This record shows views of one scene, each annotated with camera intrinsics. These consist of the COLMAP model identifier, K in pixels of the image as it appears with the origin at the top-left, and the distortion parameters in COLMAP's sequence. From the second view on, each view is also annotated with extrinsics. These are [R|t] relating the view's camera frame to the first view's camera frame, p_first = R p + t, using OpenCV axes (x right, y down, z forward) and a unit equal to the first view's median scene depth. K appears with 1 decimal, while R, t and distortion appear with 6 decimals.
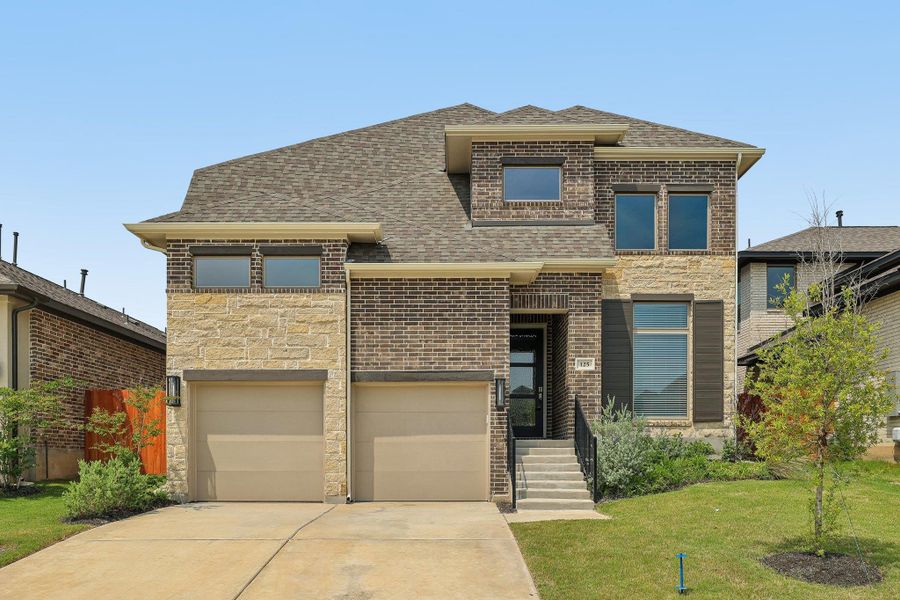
lens RADIAL K [[698.8, 0, 449.5], [0, 698.8, 321.3], [0, 0, 1]] dist [-0.001391, 0.001698]
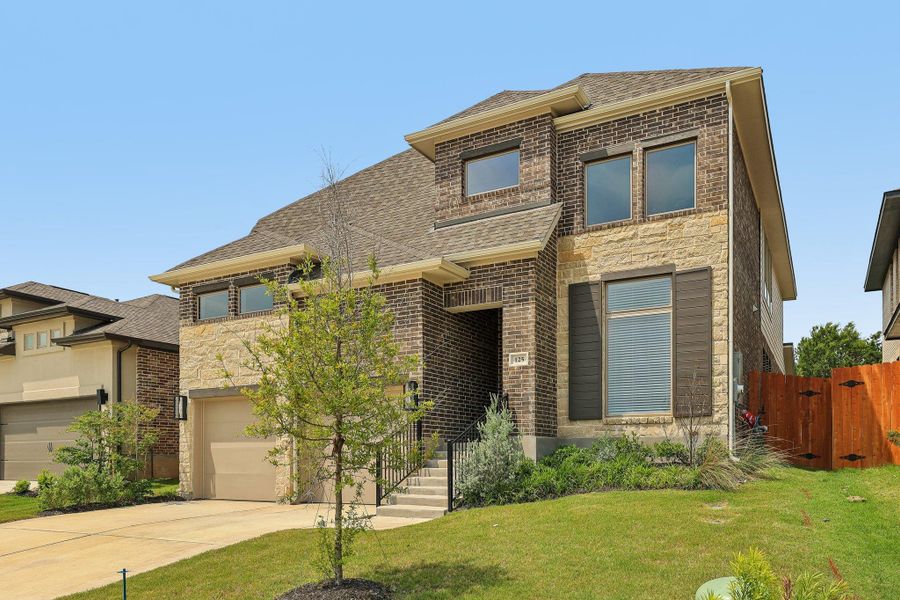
lens RADIAL K [[663.8, 0, 451.9], [0, 663.8, 325.7], [0, 0, 1]] dist [0.000108, -0.000274]
pose [[0.873595, -0.099663, -0.476340, 0.559273], [0.098075, 0.994778, -0.028267, 0.034893], [0.476670, -0.022023, 0.878807, 0.202031]]
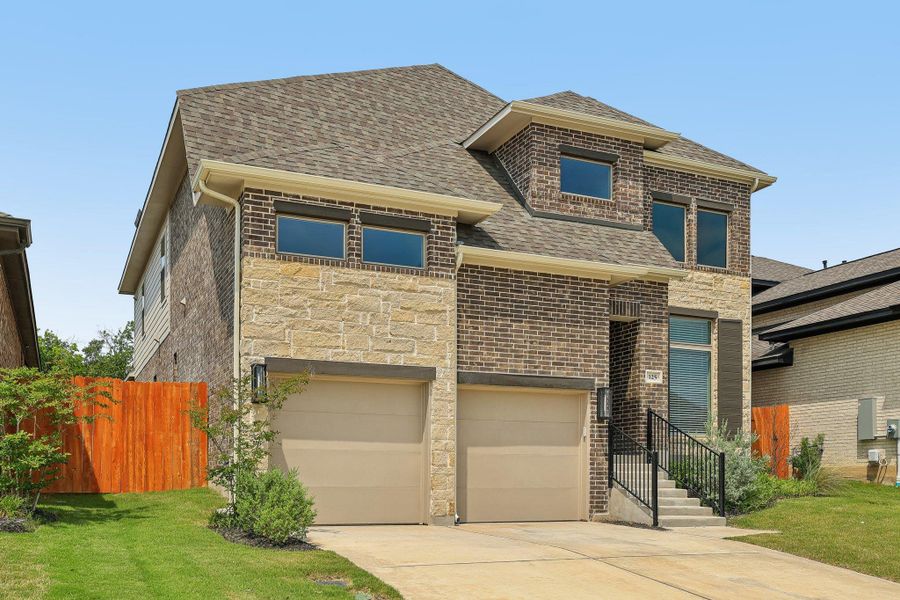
lens RADIAL K [[851.1, 0, 450.0], [0, 851.1, 300.0], [0, 0, 1]] dist [0.004084, -0.001032]
pose [[0.912471, 0.090936, 0.398907, -0.561011], [-0.084768, 0.995850, -0.033118, 0.019449], [-0.400263, -0.003595, 0.916393, 0.042274]]
